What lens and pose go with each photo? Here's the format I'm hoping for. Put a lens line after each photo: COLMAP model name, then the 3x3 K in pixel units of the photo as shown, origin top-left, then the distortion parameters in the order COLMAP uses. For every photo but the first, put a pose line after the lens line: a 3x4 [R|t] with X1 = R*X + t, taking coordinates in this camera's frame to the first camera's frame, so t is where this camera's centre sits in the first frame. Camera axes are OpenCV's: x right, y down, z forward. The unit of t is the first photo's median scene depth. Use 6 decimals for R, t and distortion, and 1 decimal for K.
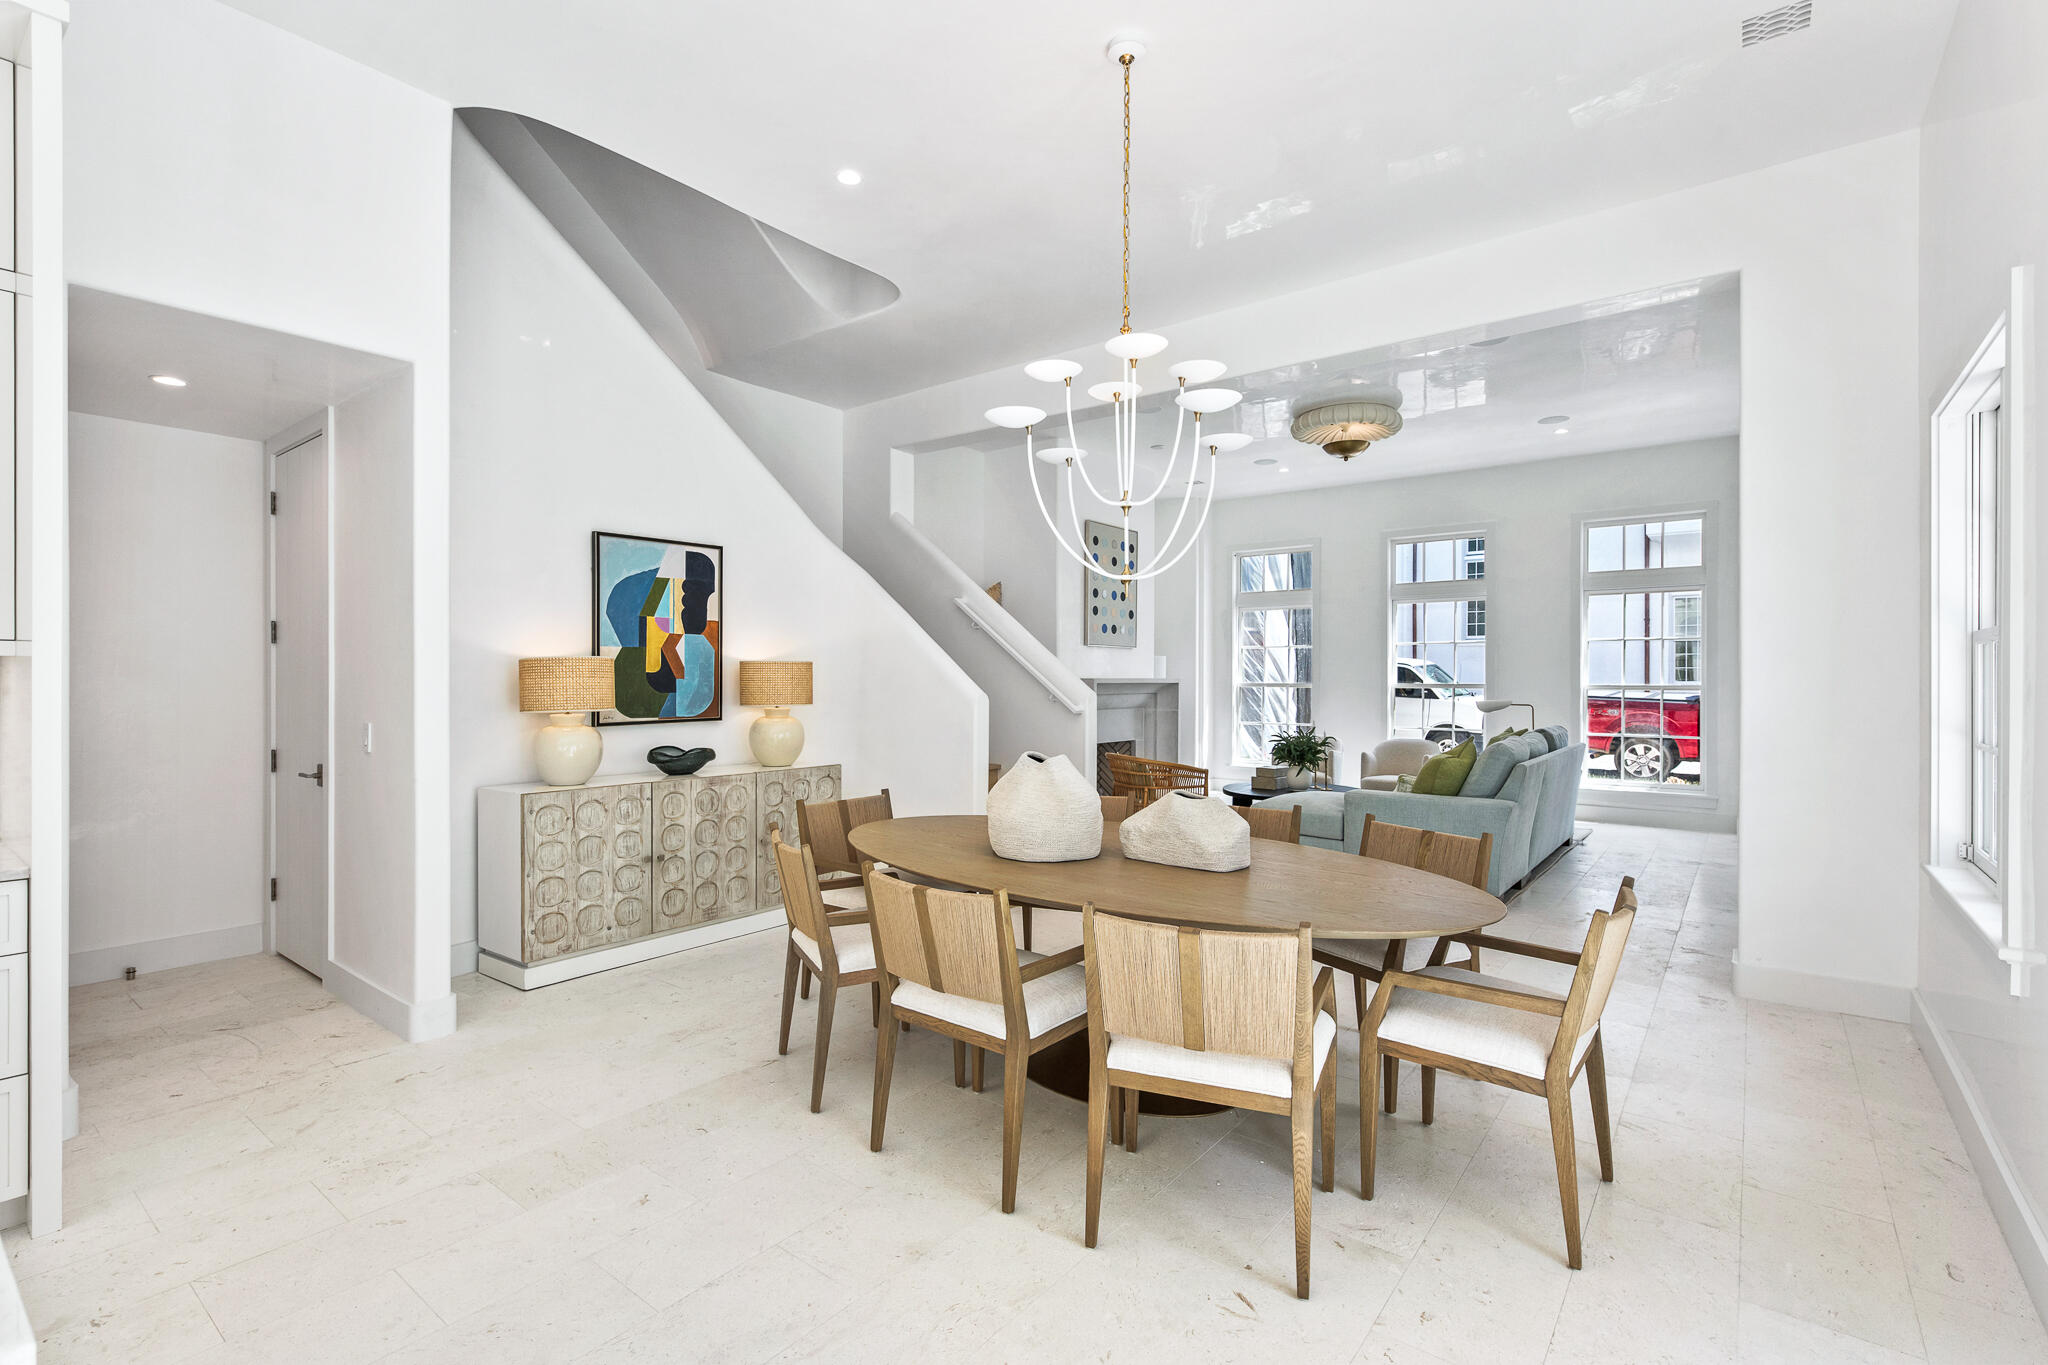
lens RADIAL K [[932.3, 0, 1010.5], [0, 932.3, 689.9], [0, 0, 1]] dist [-0.000373, 0.000536]
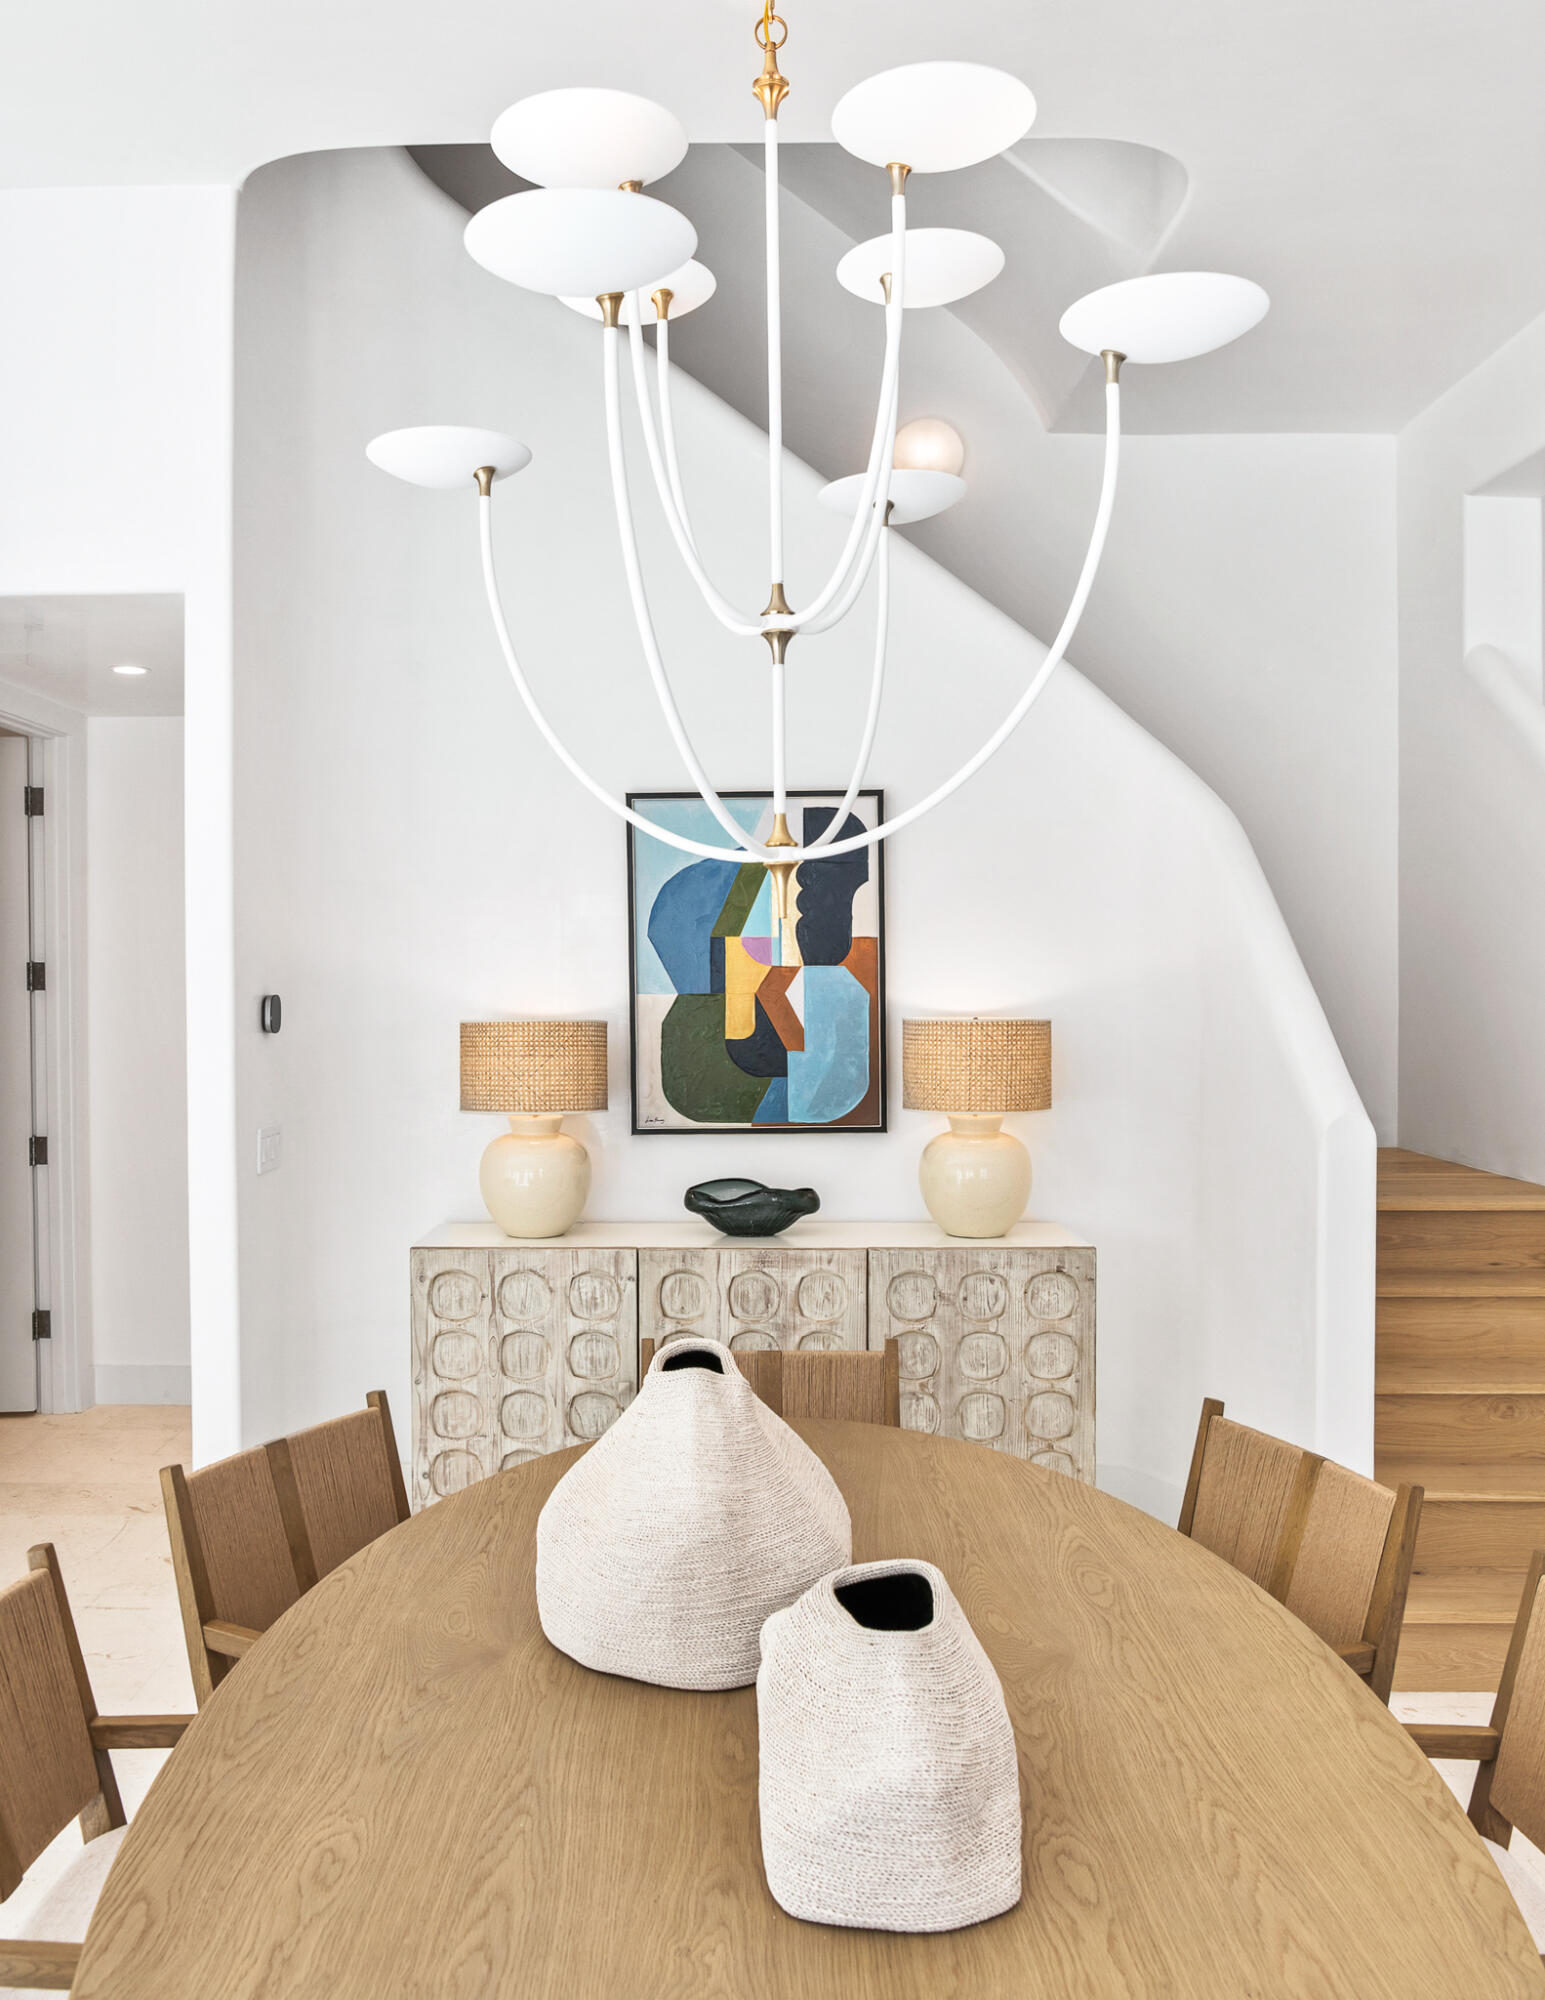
lens RADIAL K [[1628.1, 0, 697.2], [0, 1628.1, 998.9], [0, 0, 1]] dist [-0.036718, 0.013152]
pose [[0.606575, 0.007161, -0.794994, 0.346651], [-0.006555, 0.999970, 0.004006, -0.044952], [0.795000, 0.002781, 0.606604, 0.400160]]
